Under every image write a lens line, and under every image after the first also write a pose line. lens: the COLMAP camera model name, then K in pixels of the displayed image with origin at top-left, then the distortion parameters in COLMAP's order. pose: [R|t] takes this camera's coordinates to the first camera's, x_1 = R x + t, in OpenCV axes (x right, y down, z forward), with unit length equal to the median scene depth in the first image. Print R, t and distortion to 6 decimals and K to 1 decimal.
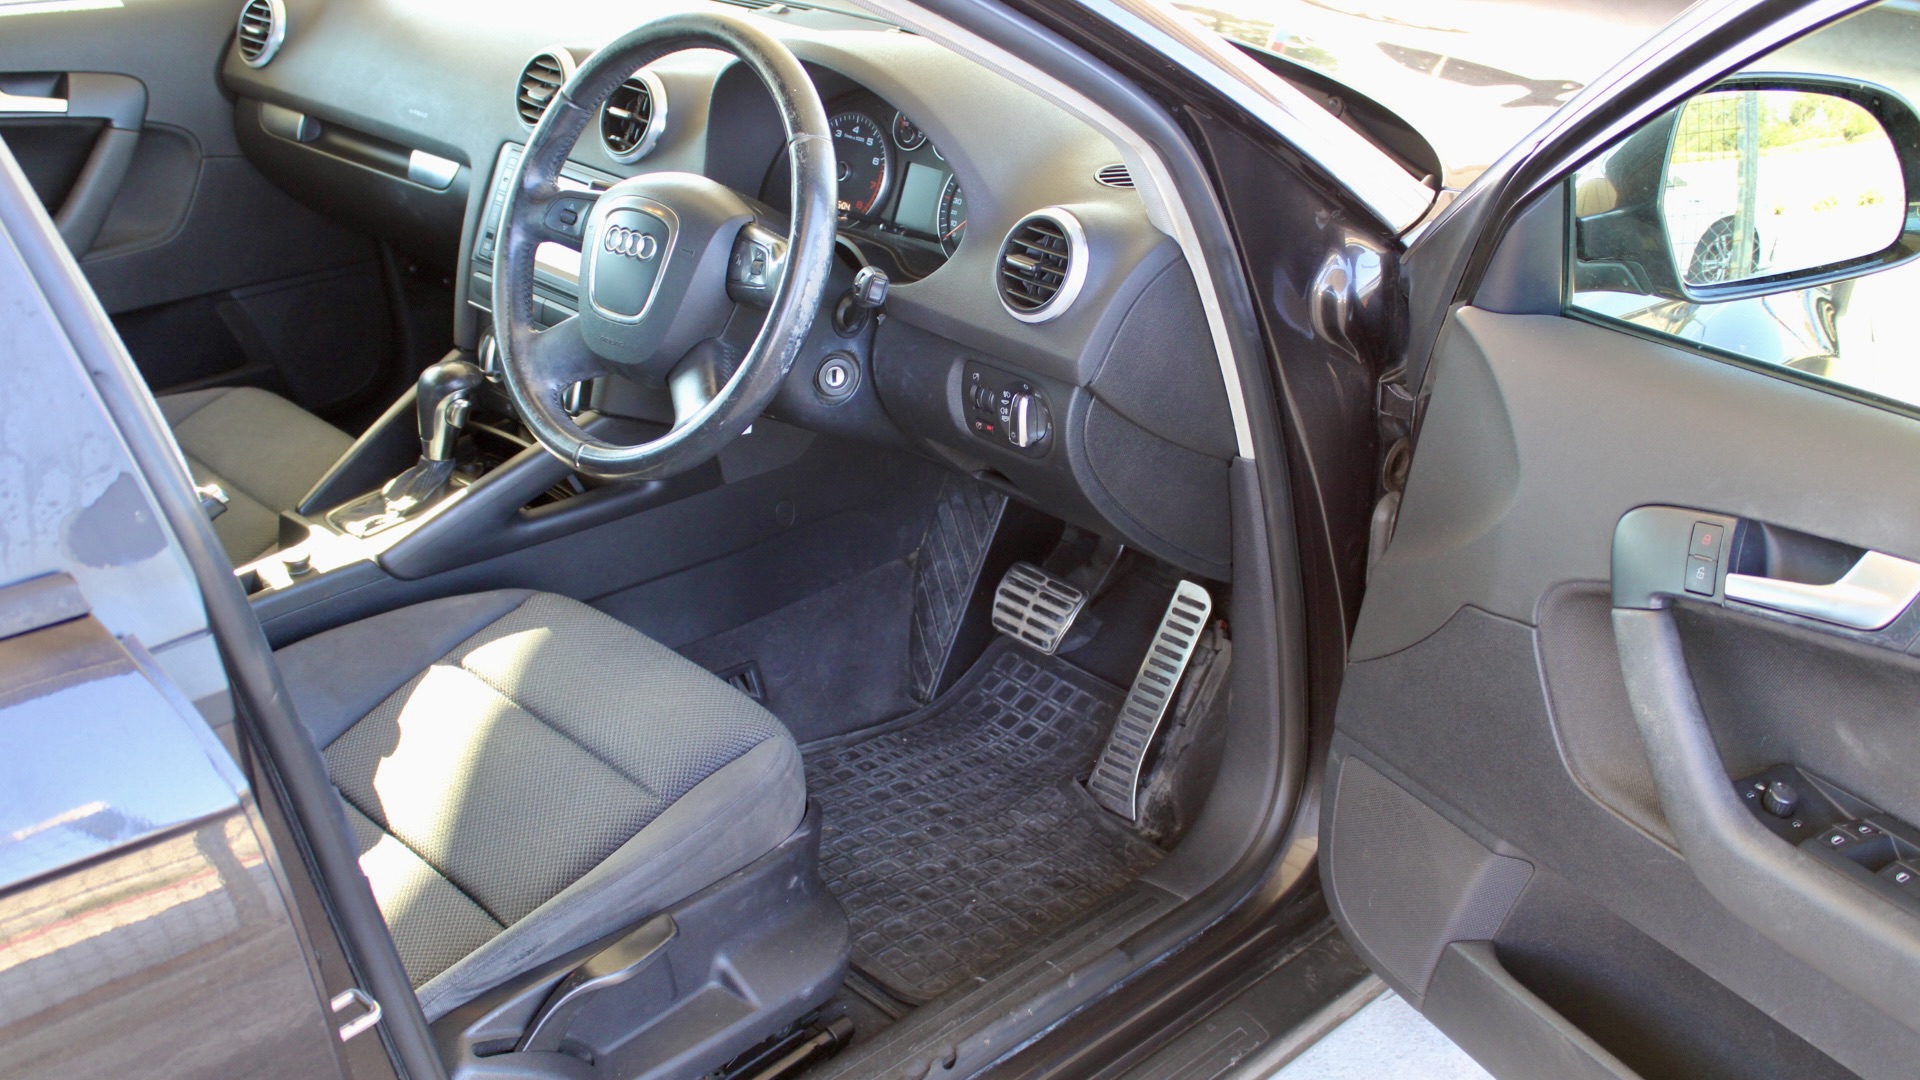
lens RADIAL K [[2086.7, 0, 960.0], [0, 2086.7, 540.0], [0, 0, 1]] dist [-0.131935, 0.171300]
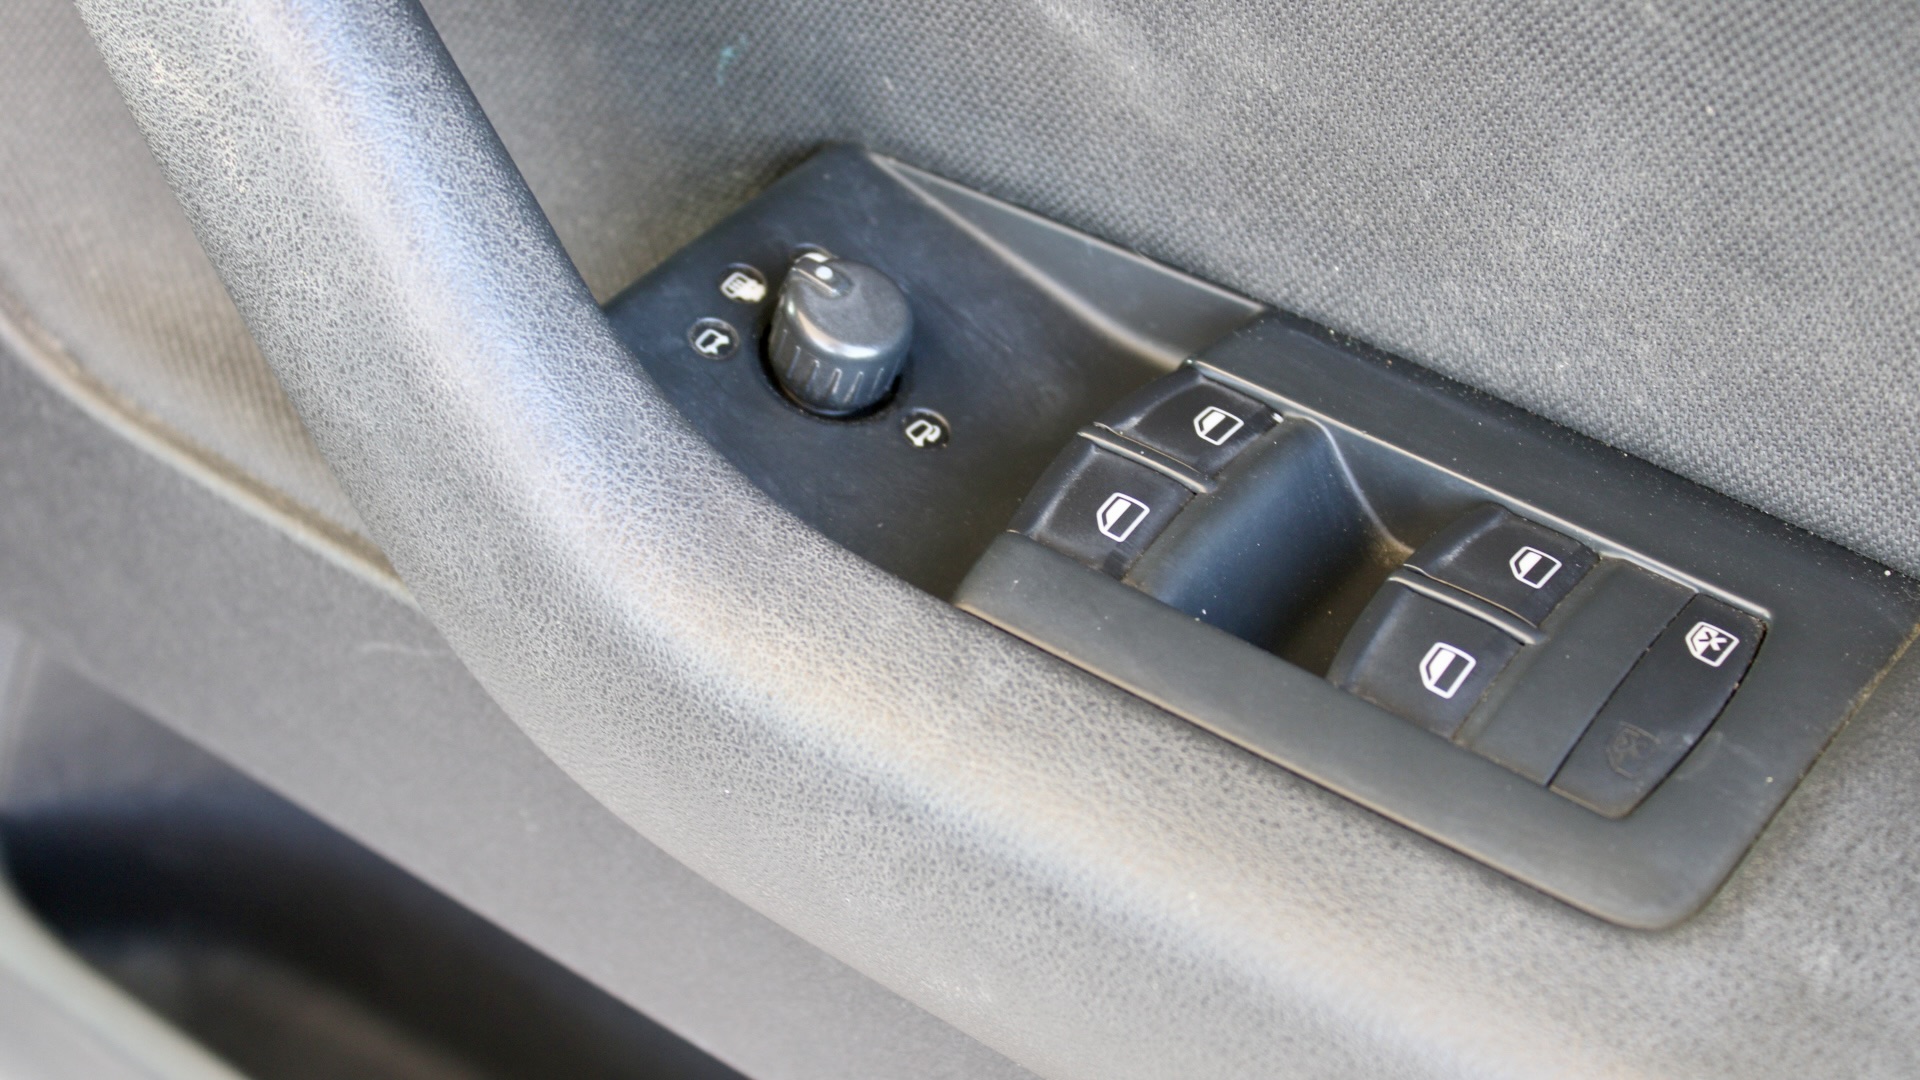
lens RADIAL K [[3067.4, 0, 960.0], [0, 3067.4, 540.0], [0, 0, 1]] dist [-0.132280, 0.612278]
pose [[0.886733, -0.265459, 0.378465, 0.278862], [0.136172, 0.932356, 0.334916, 0.036282], [-0.441771, -0.245445, 0.862899, 0.698359]]
